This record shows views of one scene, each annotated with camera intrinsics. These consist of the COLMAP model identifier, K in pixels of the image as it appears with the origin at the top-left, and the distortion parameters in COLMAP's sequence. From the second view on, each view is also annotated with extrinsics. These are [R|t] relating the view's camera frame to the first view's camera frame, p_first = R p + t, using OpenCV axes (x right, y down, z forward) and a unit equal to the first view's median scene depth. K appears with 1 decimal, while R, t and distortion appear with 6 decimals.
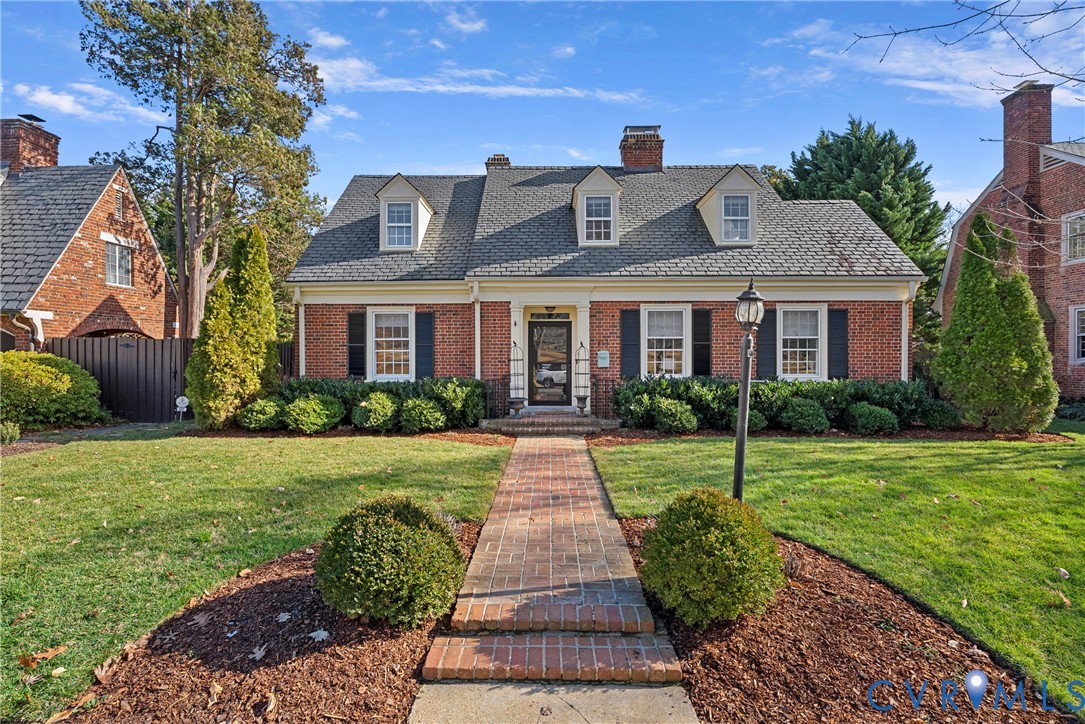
lens RADIAL K [[519.2, 0, 540.6], [0, 519.2, 353.3], [0, 0, 1]] dist [0.002253, 0.001494]
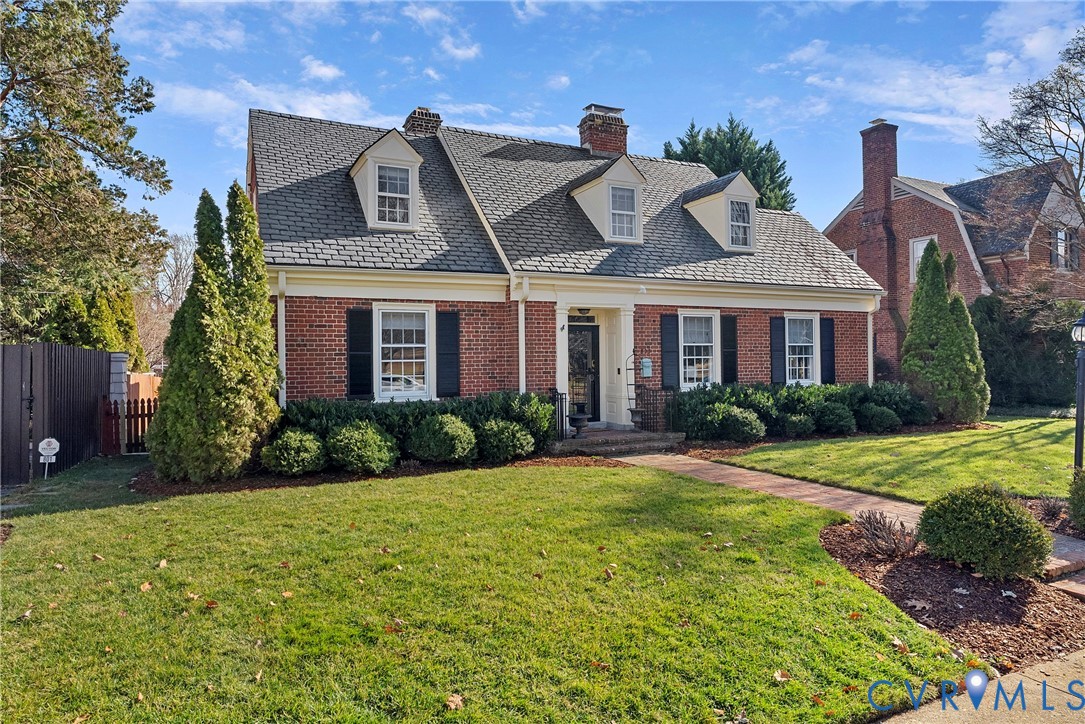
lens RADIAL K [[664.8, 0, 542.5], [0, 664.8, 362.0], [0, 0, 1]] dist [0.017047, -0.000527]
pose [[0.896611, -0.009563, 0.442717, -0.548096], [0.010226, 0.999947, 0.000890, -0.002305], [-0.442702, 0.003729, 0.896661, 0.034888]]
